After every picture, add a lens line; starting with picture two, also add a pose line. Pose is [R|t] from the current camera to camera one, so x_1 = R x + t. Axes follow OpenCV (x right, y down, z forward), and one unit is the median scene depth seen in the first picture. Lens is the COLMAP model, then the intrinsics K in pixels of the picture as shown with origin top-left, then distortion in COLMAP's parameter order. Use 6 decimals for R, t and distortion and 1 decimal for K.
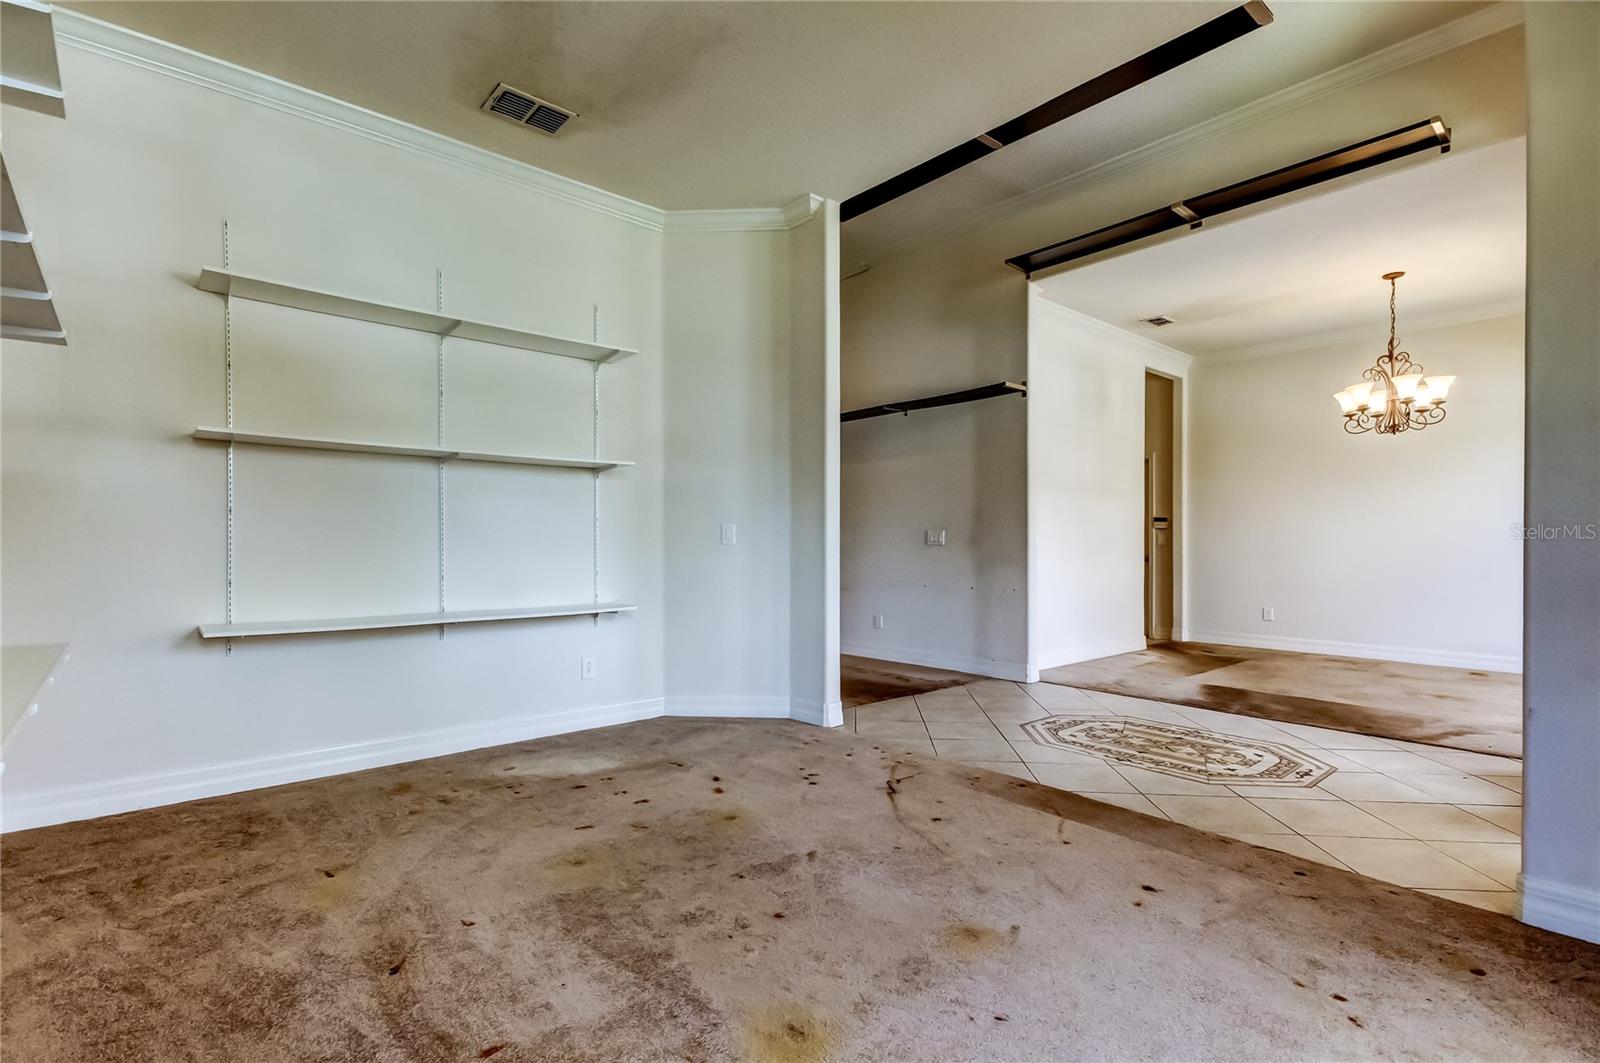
lens RADIAL K [[748.6, 0, 805.8], [0, 748.6, 540.5], [0, 0, 1]] dist [0.024953, -0.002301]
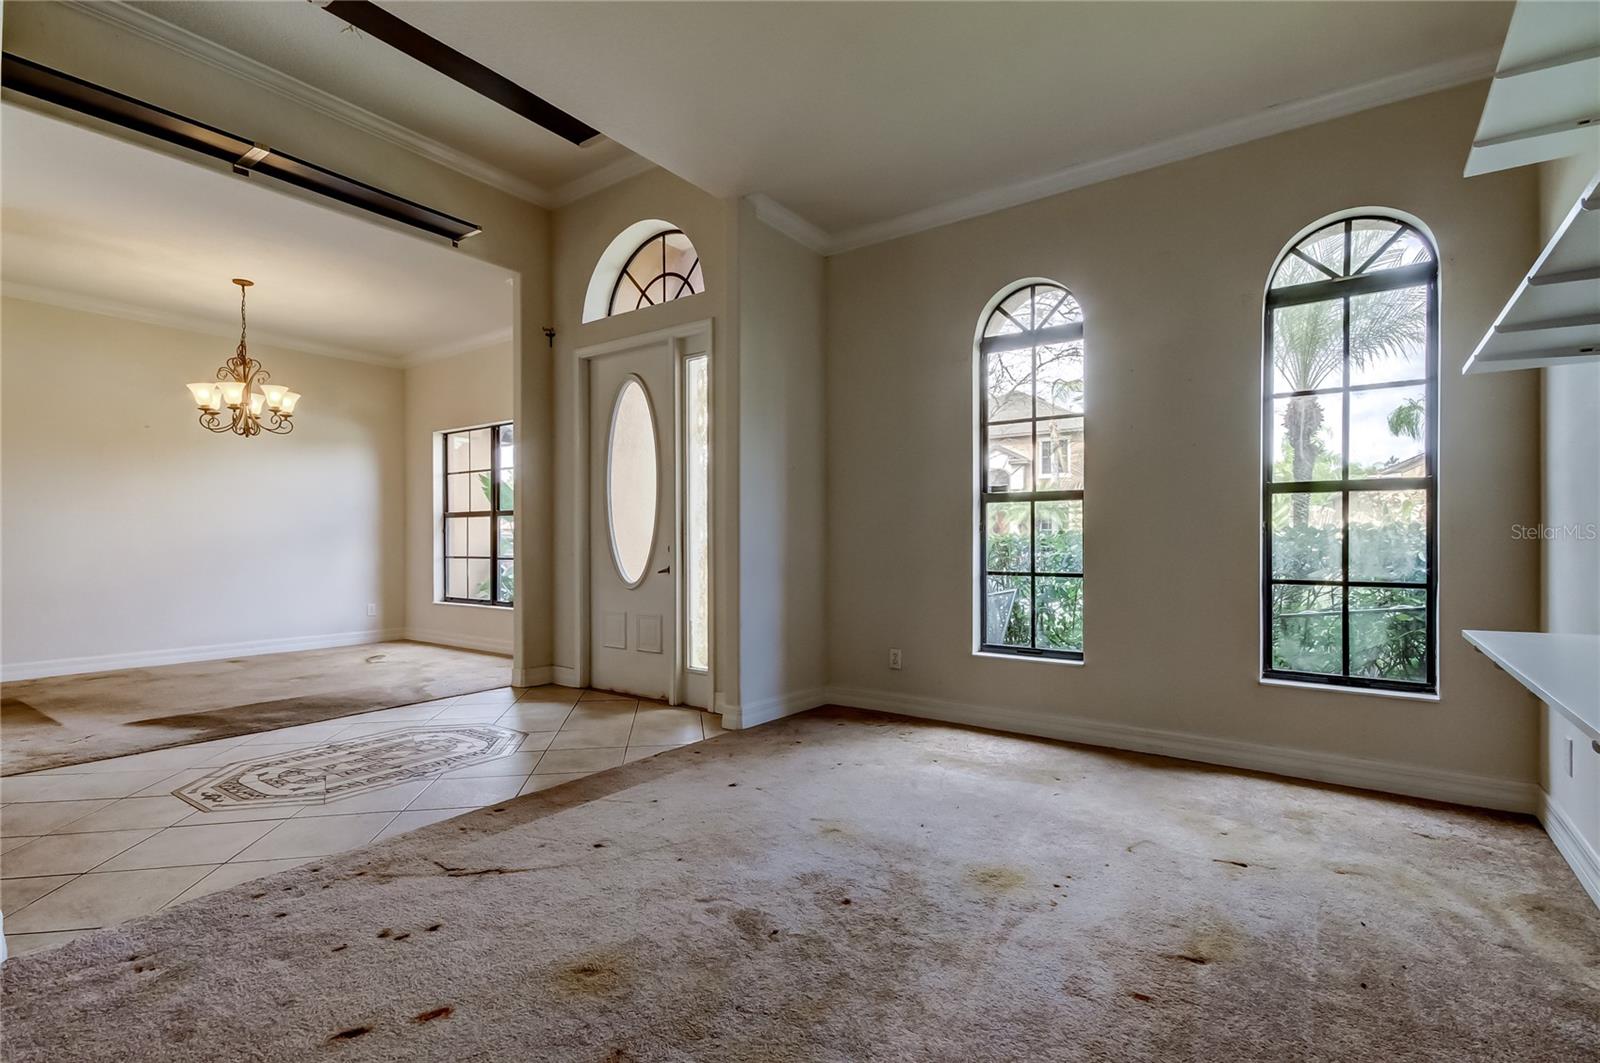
lens RADIAL K [[748.6, 0, 797.1], [0, 748.6, 539.0], [0, 0, 1]] dist [0.024953, -0.002301]
pose [[-0.216629, 0.000847, 0.976254, -0.588535], [-0.000770, 0.999999, -0.001038, -0.000860], [-0.976254, -0.000976, -0.216628, 0.734066]]
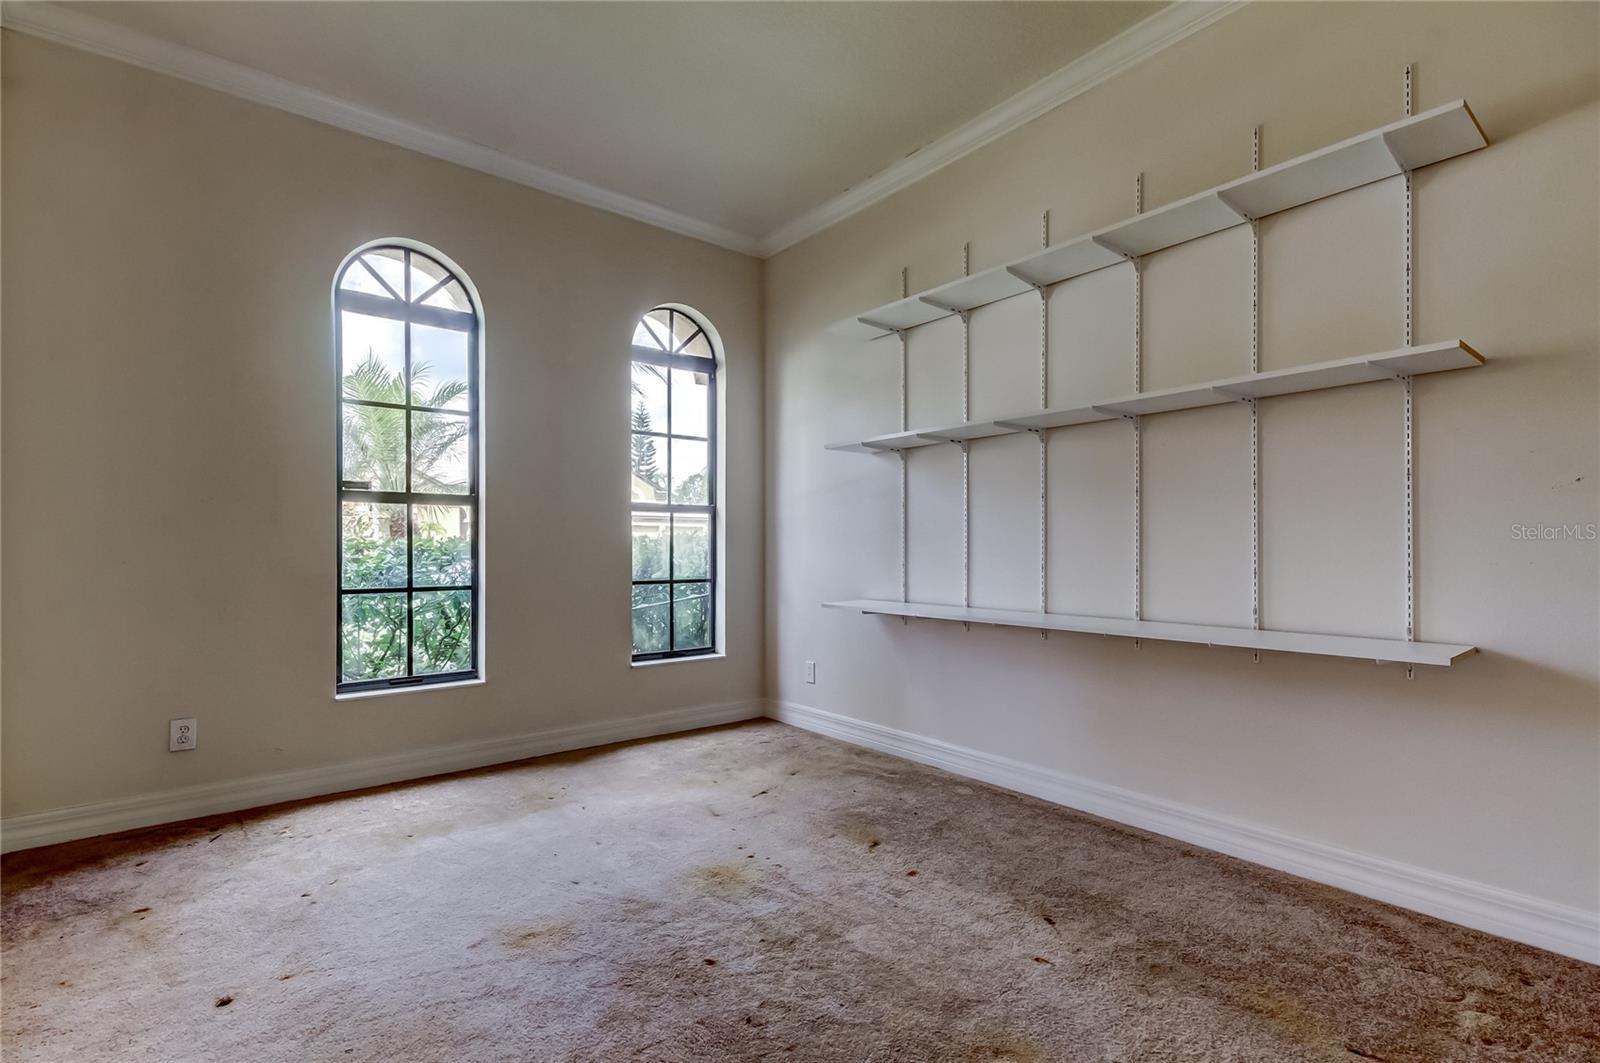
lens RADIAL K [[748.6, 0, 795.2], [0, 748.6, 539.2], [0, 0, 1]] dist [0.024953, -0.002301]
pose [[-0.999201, 0.006503, 0.039428, -0.092635], [0.005668, 0.999758, -0.021260, 0.010918], [-0.039557, -0.021020, -0.998996, 1.081634]]
